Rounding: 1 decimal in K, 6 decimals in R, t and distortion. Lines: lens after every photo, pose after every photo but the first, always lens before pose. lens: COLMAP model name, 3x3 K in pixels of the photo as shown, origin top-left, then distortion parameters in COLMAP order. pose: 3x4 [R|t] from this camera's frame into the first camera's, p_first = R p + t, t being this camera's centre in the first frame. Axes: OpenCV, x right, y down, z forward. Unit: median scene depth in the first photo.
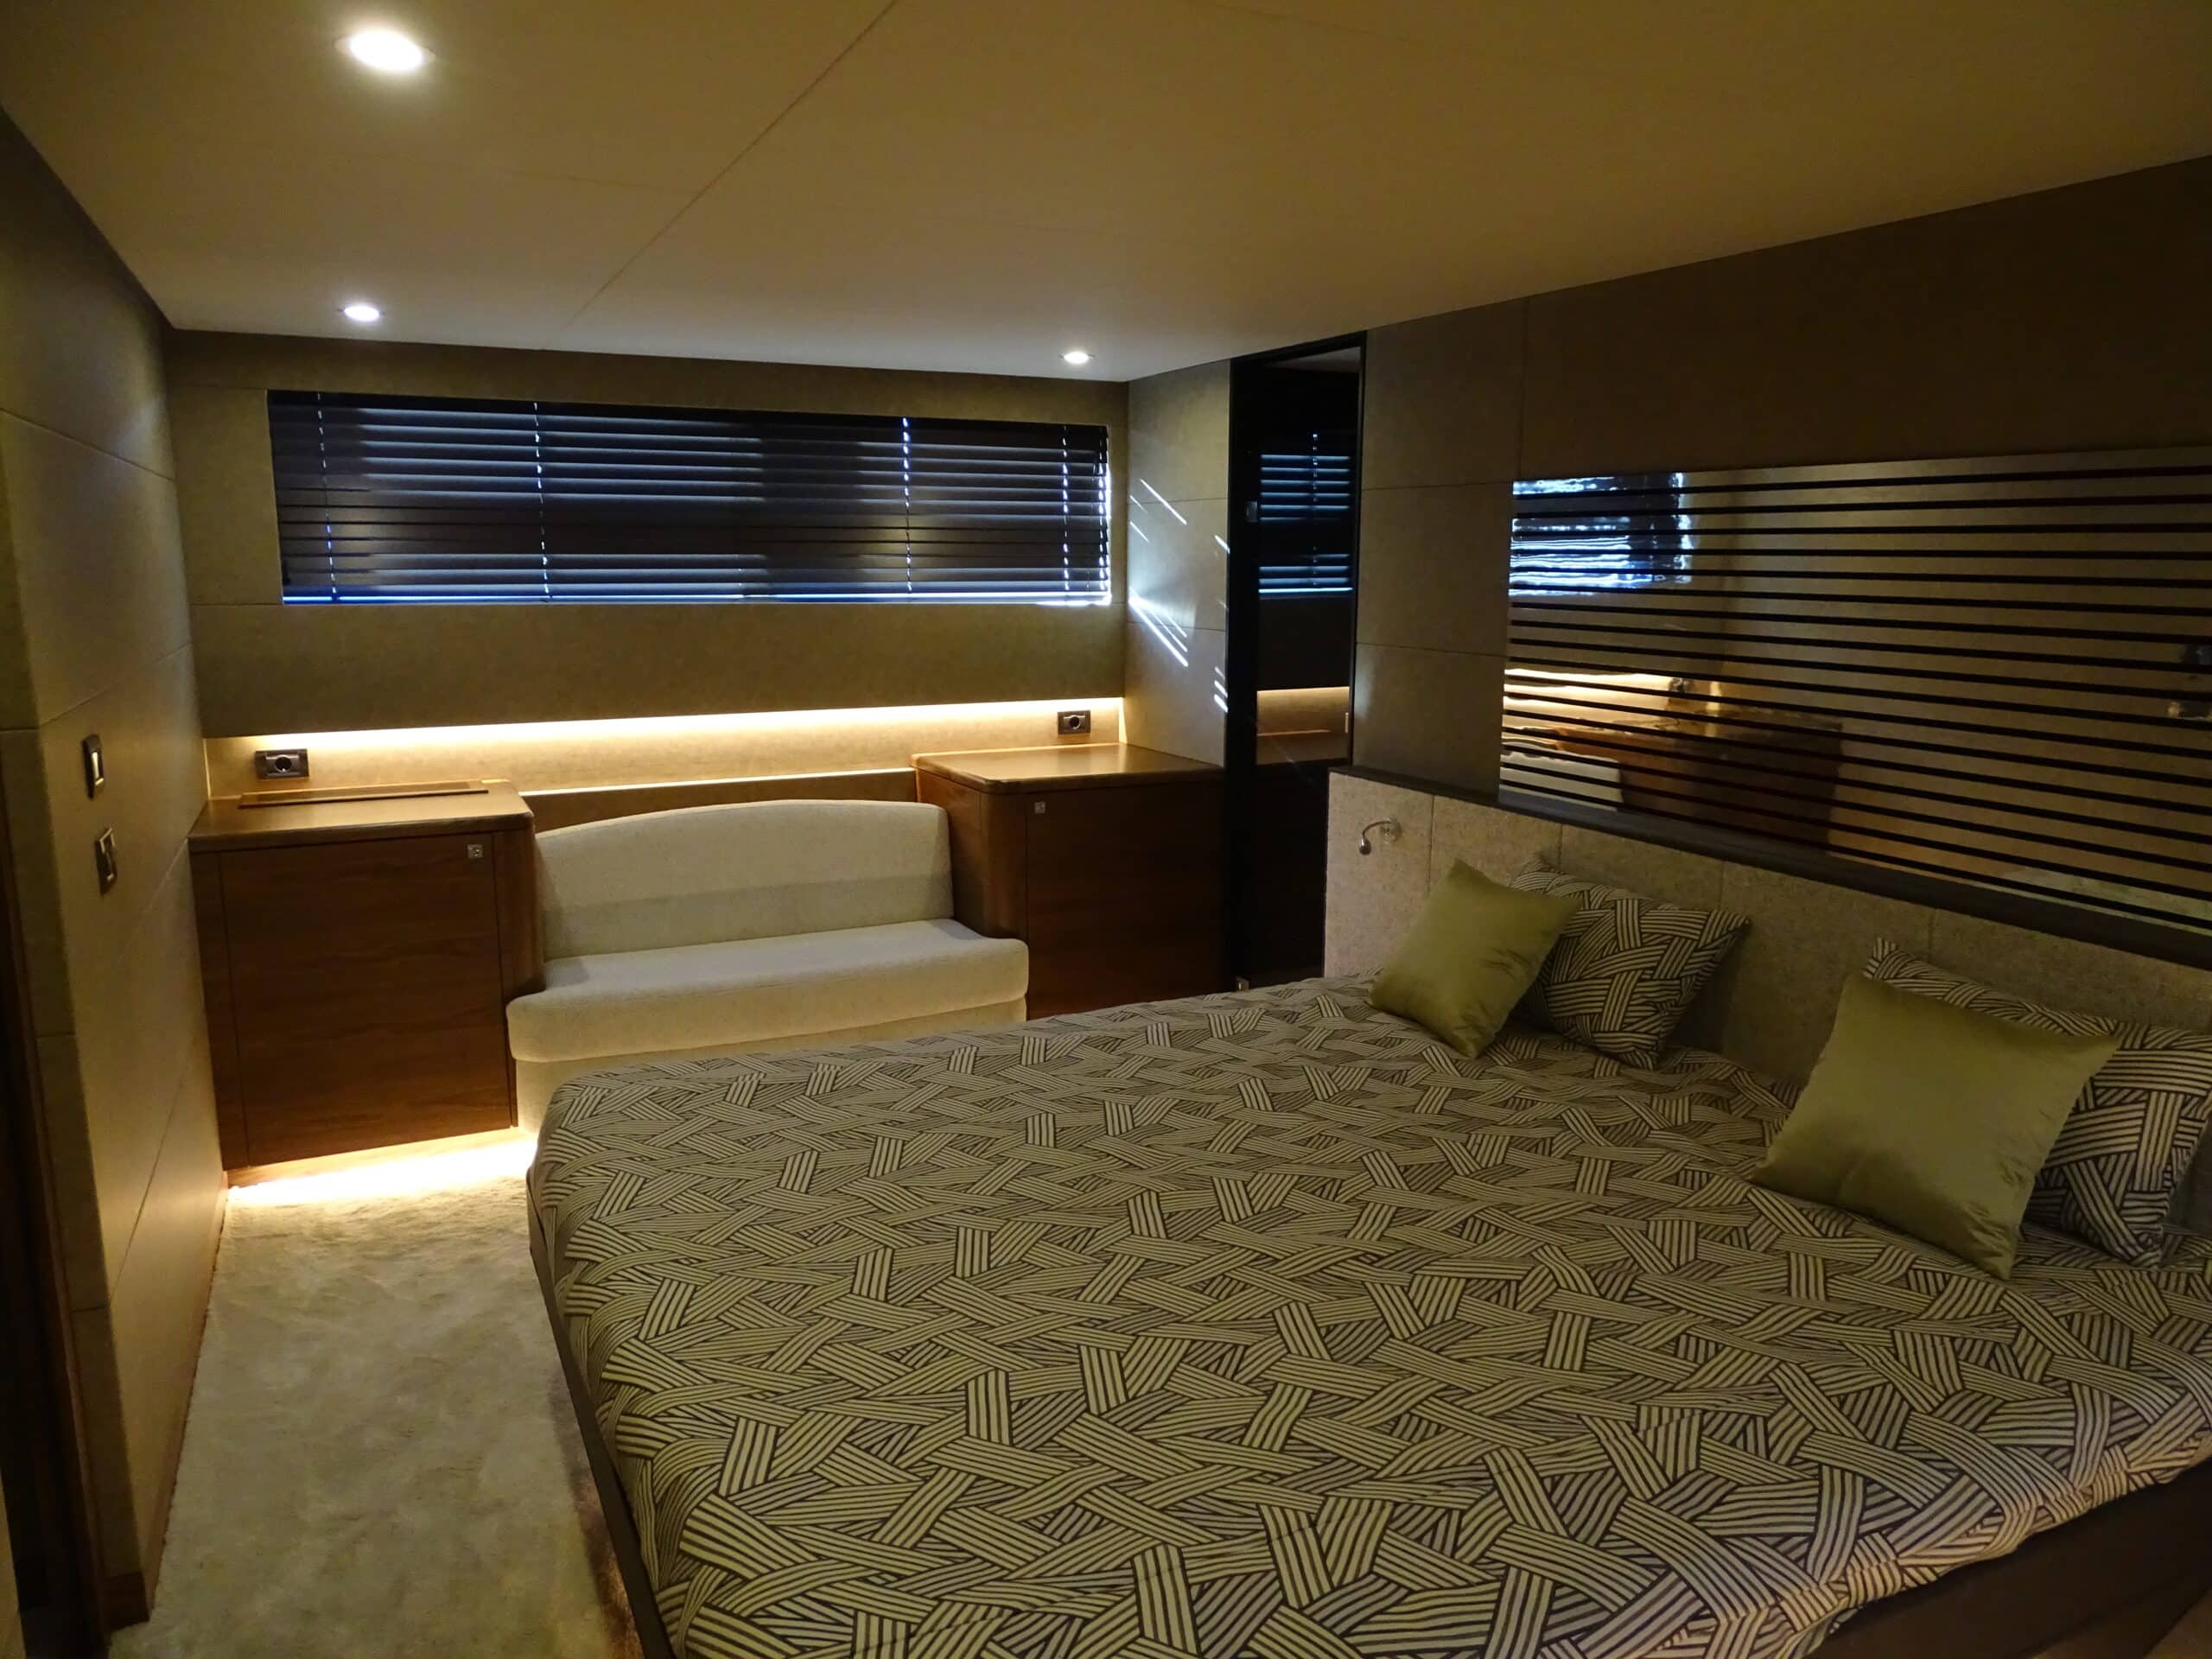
lens RADIAL K [[1576.0, 0, 1114.3], [0, 1576.0, 836.3], [0, 0, 1]] dist [0.004120, -0.002891]
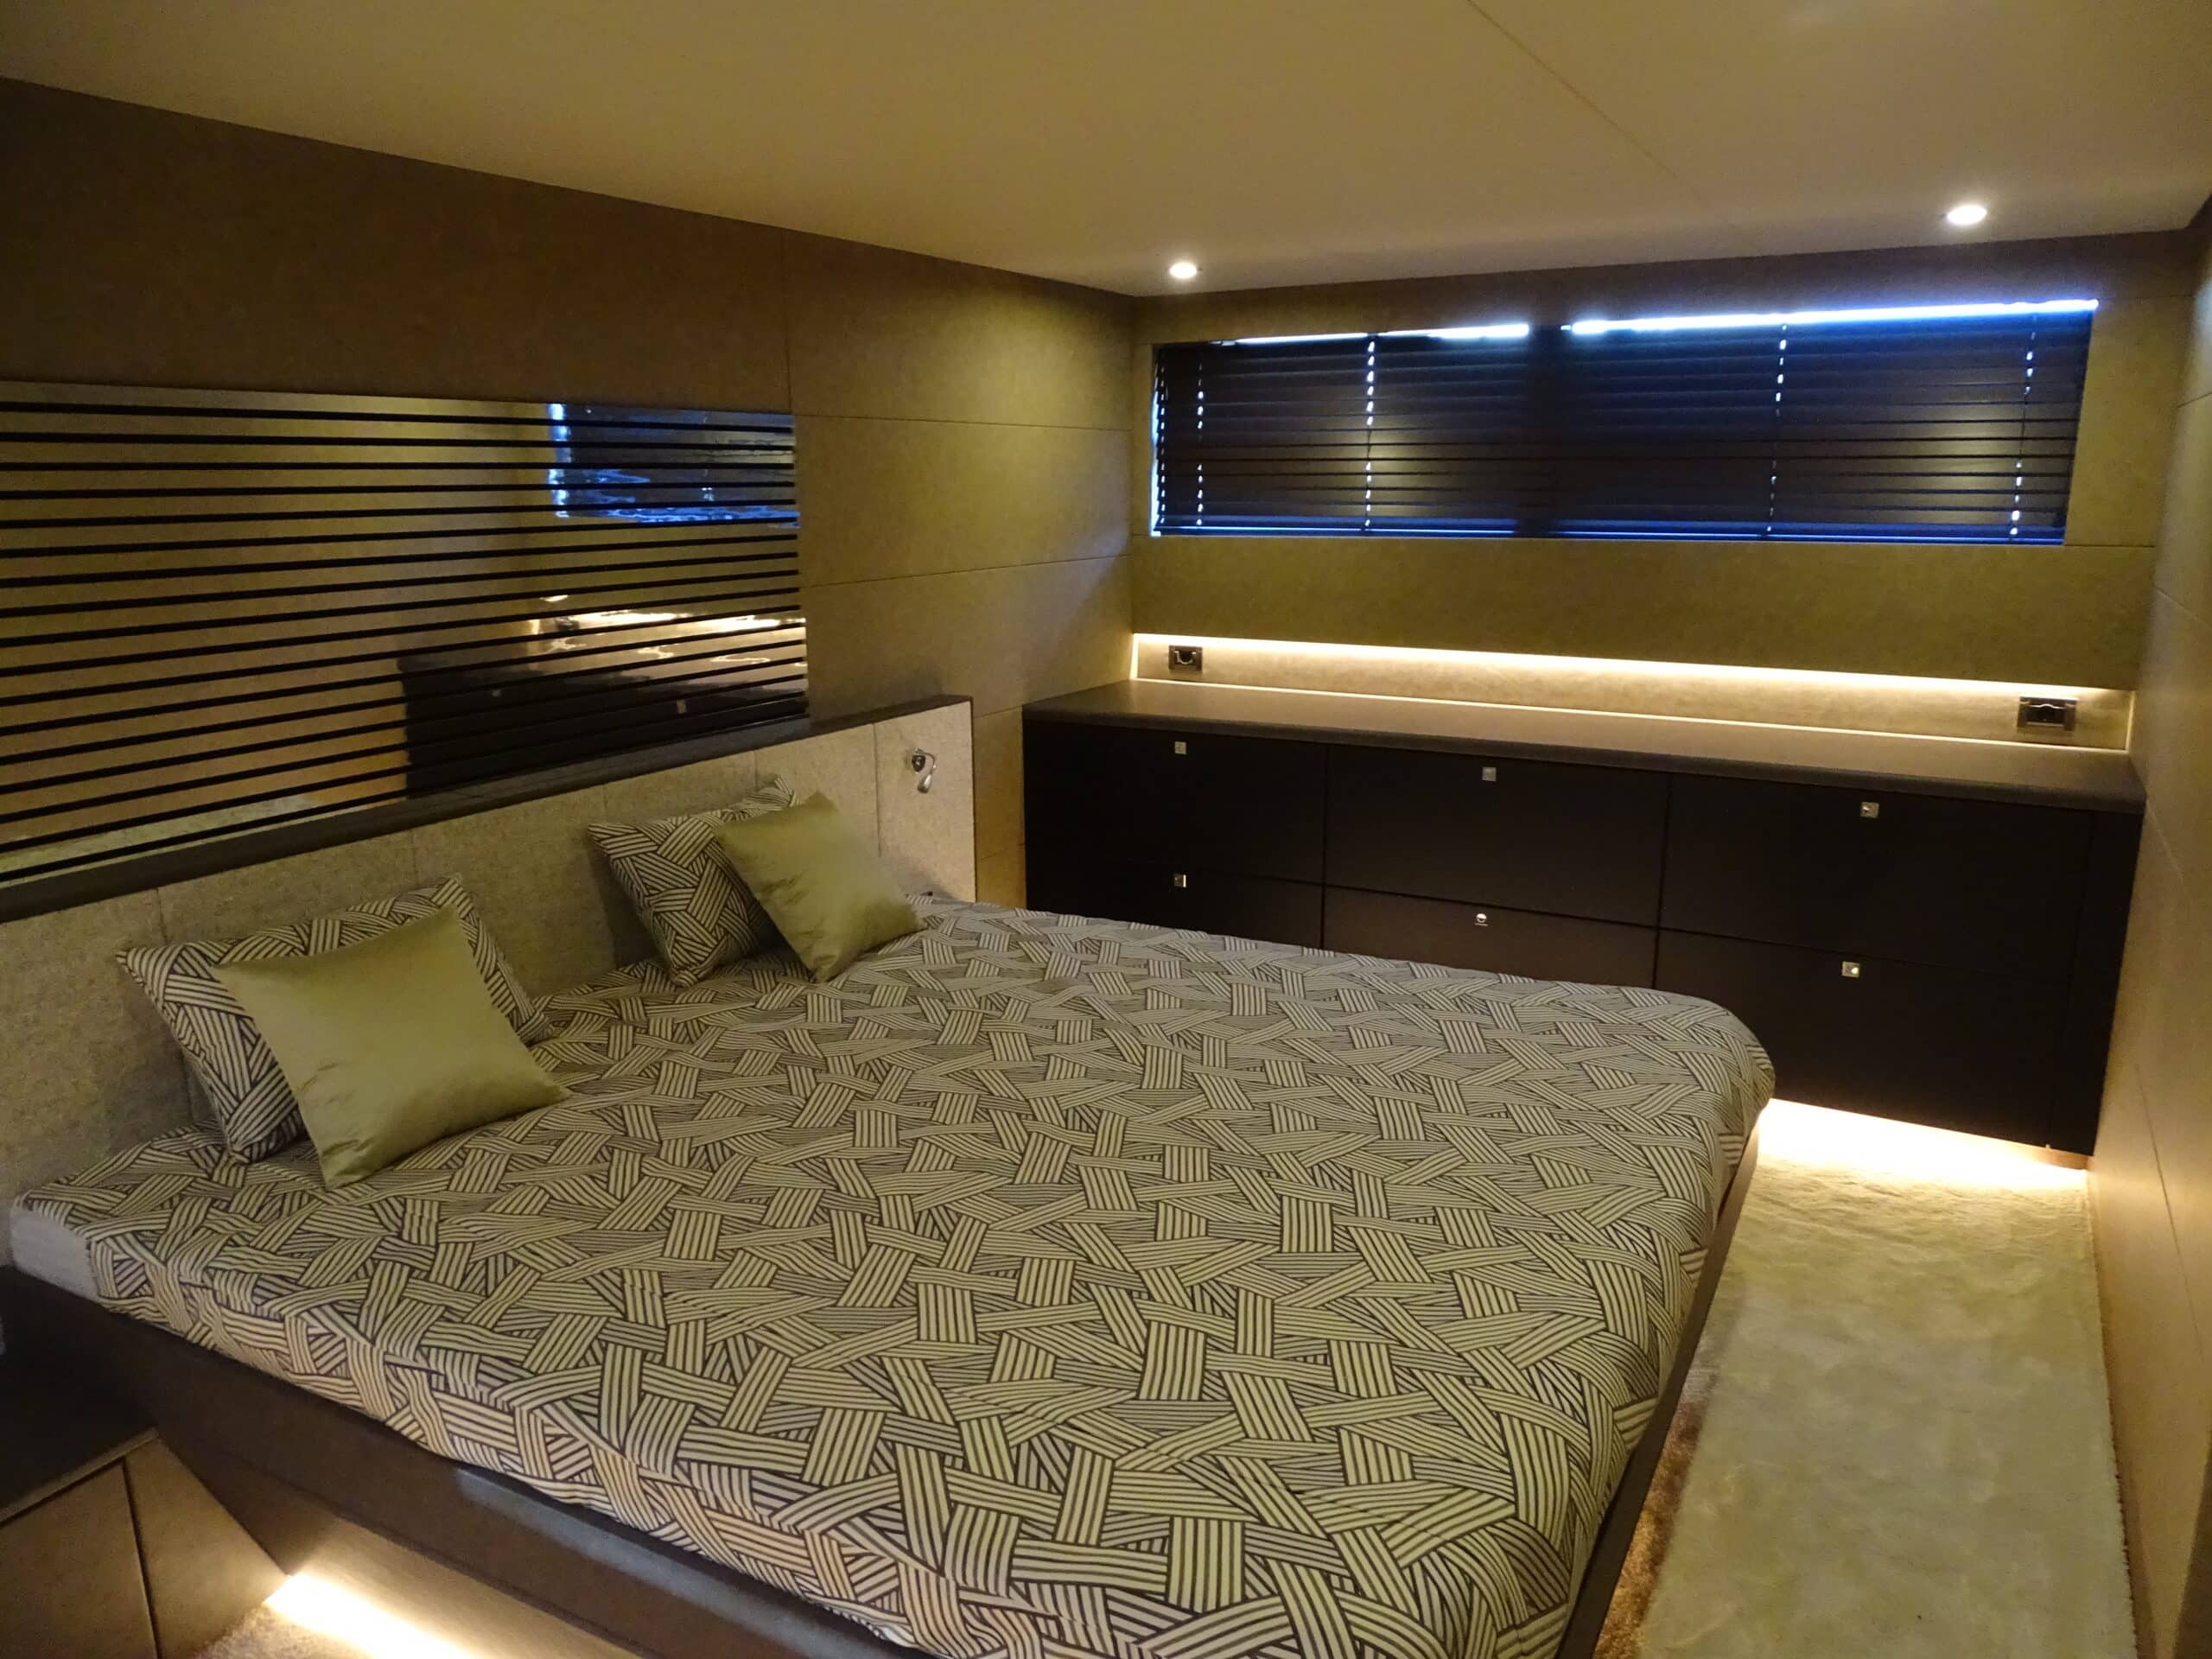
lens RADIAL K [[1576.0, 0, 1114.7], [0, 1576.0, 820.4], [0, 0, 1]] dist [0.004120, -0.002891]
pose [[-0.518830, -0.207097, 0.829413, -0.790807], [0.181492, 0.921412, 0.343599, -0.311101], [-0.835390, 0.328801, -0.440470, 1.429307]]
